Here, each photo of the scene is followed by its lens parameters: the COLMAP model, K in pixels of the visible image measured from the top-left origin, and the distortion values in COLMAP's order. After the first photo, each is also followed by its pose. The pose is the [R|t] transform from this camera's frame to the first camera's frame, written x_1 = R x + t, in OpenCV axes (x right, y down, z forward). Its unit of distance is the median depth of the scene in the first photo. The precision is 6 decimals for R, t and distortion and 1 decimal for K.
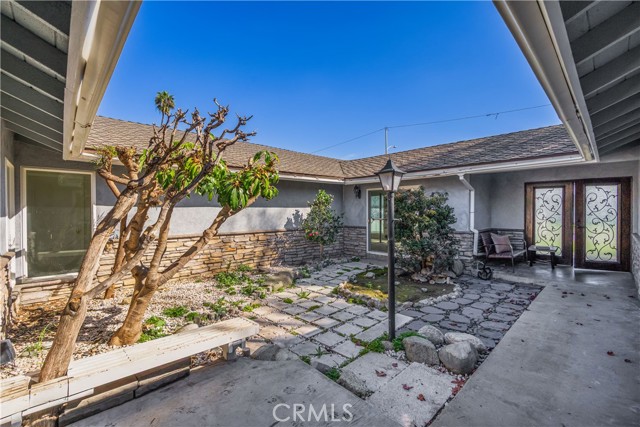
lens RADIAL K [[279.4, 0, 318.8], [0, 279.4, 213.1], [0, 0, 1]] dist [0.004196, 0.000195]
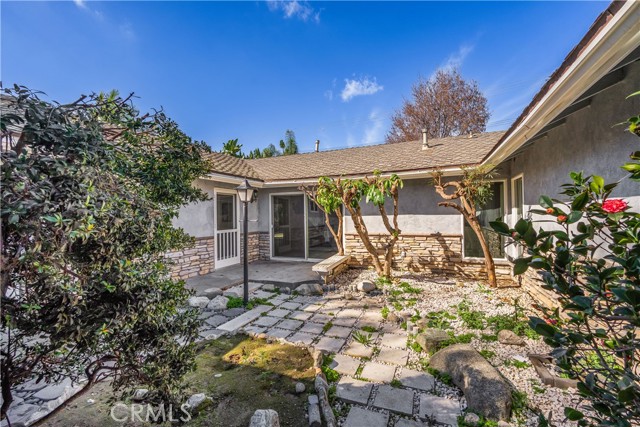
lens RADIAL K [[279.4, 0, 320.9], [0, 279.4, 213.1], [0, 0, 1]] dist [0.004196, 0.000195]
pose [[-0.920596, 0.006140, -0.390468, 0.372186], [0.004550, 0.999977, 0.004996, -0.012183], [0.390490, 0.002823, -0.920603, 1.988016]]
